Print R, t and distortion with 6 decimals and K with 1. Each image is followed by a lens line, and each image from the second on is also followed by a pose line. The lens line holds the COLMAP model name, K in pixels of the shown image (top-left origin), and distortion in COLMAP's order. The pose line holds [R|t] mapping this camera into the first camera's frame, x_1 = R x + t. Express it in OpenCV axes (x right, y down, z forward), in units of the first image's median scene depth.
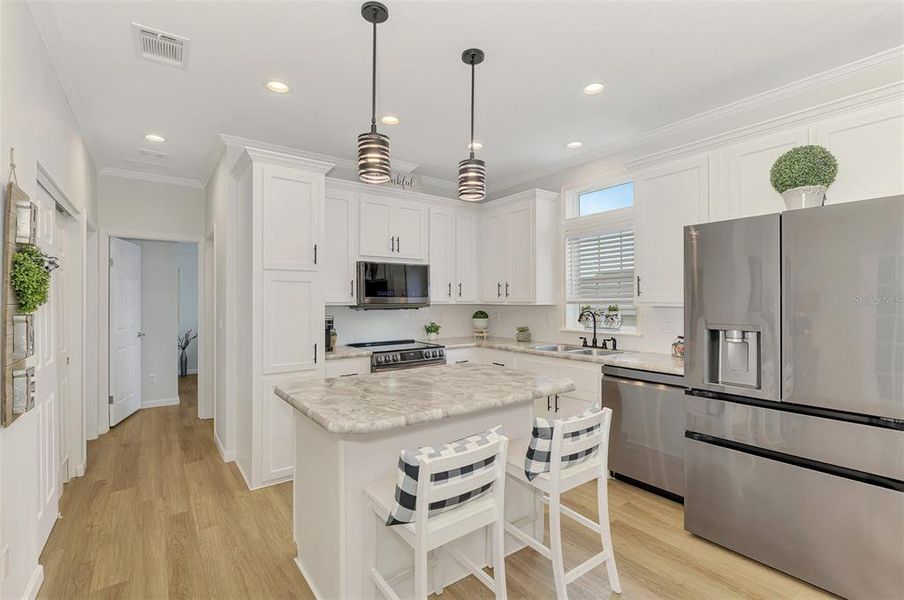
lens RADIAL K [[410.7, 0, 452.9], [0, 410.7, 297.9], [0, 0, 1]] dist [-0.000940, 0.000909]
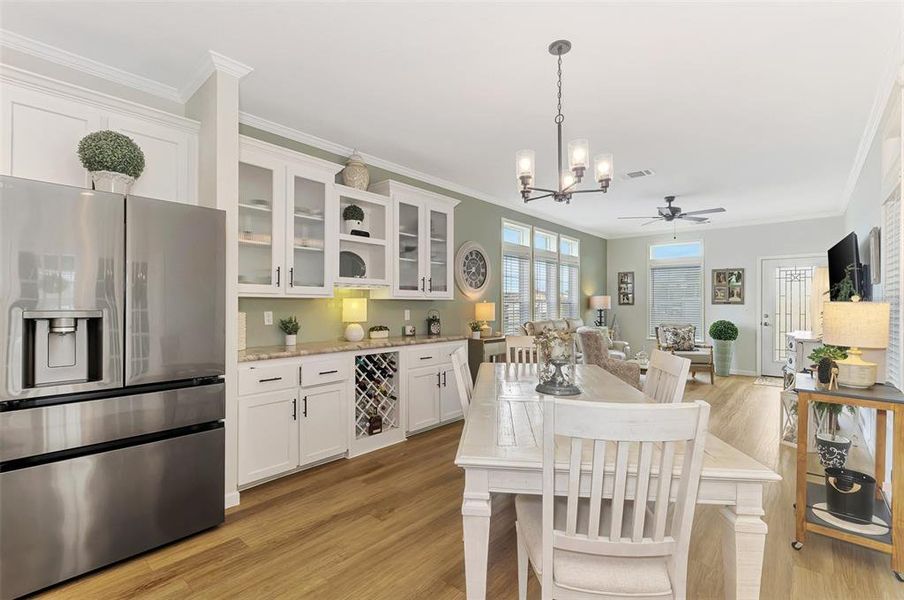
lens RADIAL K [[410.7, 0, 450.0], [0, 410.7, 302.5], [0, 0, 1]] dist [-0.000940, 0.000909]
pose [[-0.216498, 0.007728, 0.976253, -0.178797], [-0.009367, 0.999906, -0.009993, 0.028341], [-0.976238, -0.011308, -0.216405, 0.240267]]
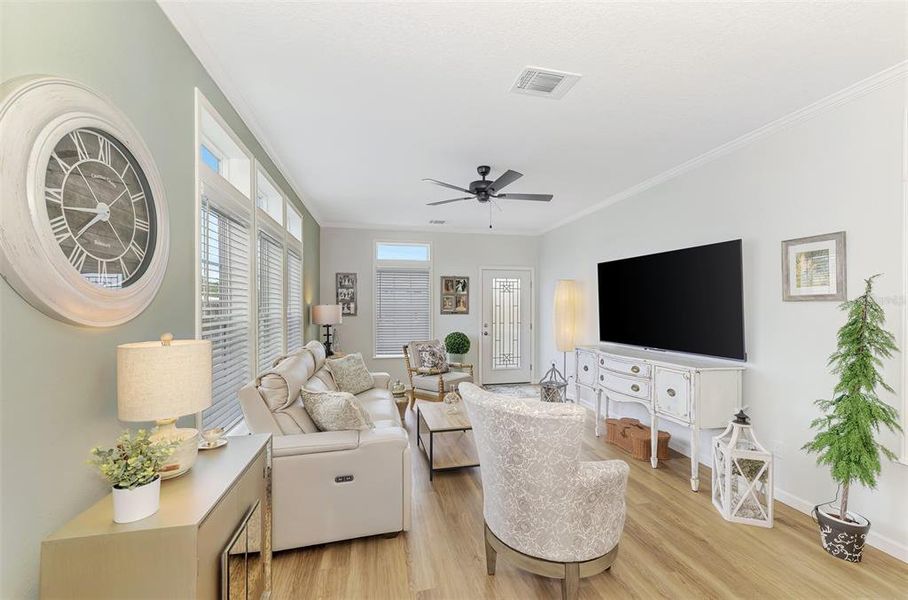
lens RADIAL K [[363.8, 0, 454.4], [0, 363.8, 303.1], [0, 0, 1]] dist [0.000545, -0.000695]
pose [[-0.911014, 0.010518, 0.412241, 0.803335], [0.003217, 0.999826, -0.018400, -0.016094], [-0.412363, -0.015436, -0.910889, 0.008994]]
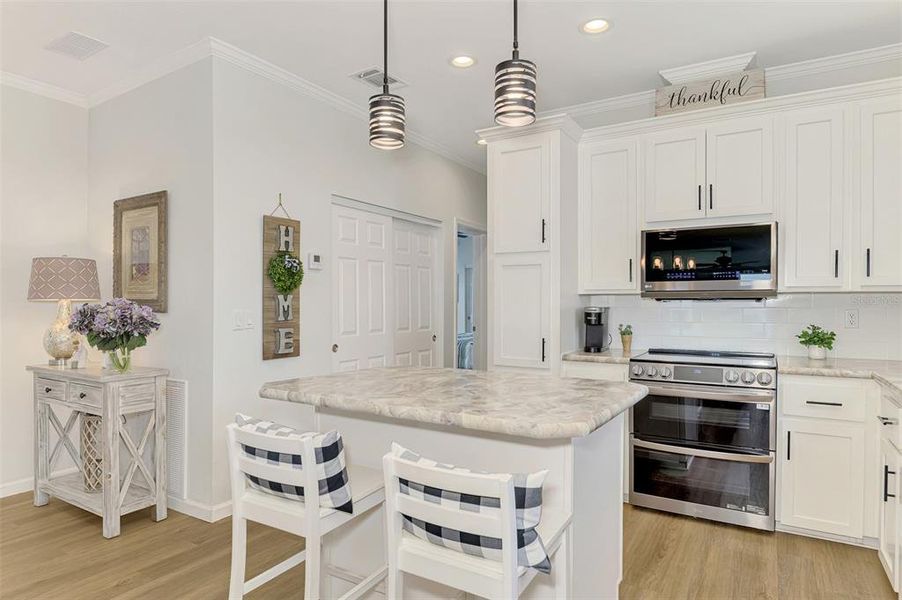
lens RADIAL K [[515.6, 0, 454.7], [0, 515.6, 310.2], [0, 0, 1]] dist [-0.000372, -0.009689]
pose [[0.385393, 0.016160, -0.922611, 0.478901], [0.004321, 0.999804, 0.019317, 0.028018], [0.922742, -0.011431, 0.385248, 0.362107]]
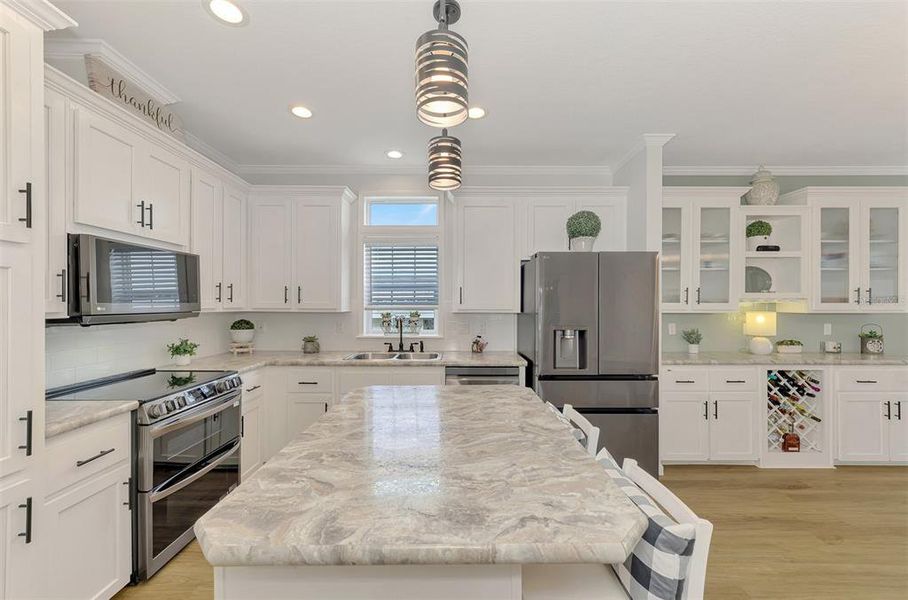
lens RADIAL K [[353.7, 0, 453.4], [0, 353.7, 305.3], [0, 0, 1]] dist [0.002842, -0.000198]
pose [[0.587711, -0.000171, 0.809071, -0.318689], [-0.009936, 0.999923, 0.007429, -0.006963], [-0.809010, -0.012405, 0.587664, 0.353405]]
